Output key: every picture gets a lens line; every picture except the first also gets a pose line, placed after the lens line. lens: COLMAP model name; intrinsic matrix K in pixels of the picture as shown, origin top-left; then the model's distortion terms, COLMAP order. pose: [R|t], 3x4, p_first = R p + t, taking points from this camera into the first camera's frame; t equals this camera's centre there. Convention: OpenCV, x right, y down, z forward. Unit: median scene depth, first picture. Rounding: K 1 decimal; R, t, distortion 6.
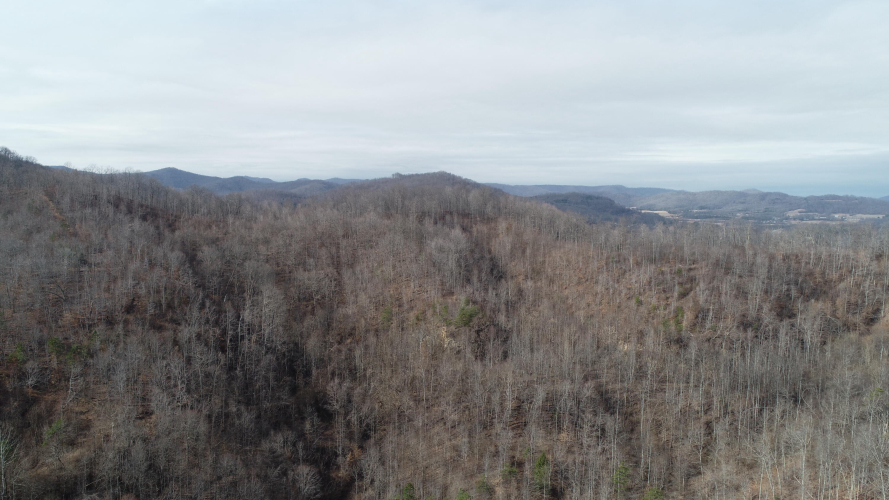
lens RADIAL K [[599.3, 0, 444.4], [0, 599.3, 252.4], [0, 0, 1]] dist [0.001869, 0.001891]
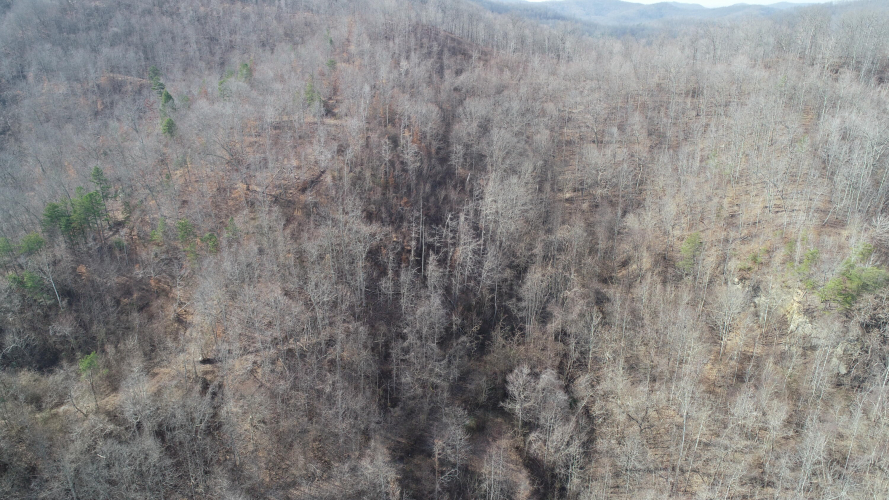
lens RADIAL K [[599.3, 0, 443.7], [0, 599.3, 250.1], [0, 0, 1]] dist [0.001869, 0.001891]
pose [[0.787244, 0.220694, -0.575796, 0.047002], [-0.061786, 0.957293, 0.282441, -0.039443], [0.613539, -0.186774, 0.767259, 0.380125]]
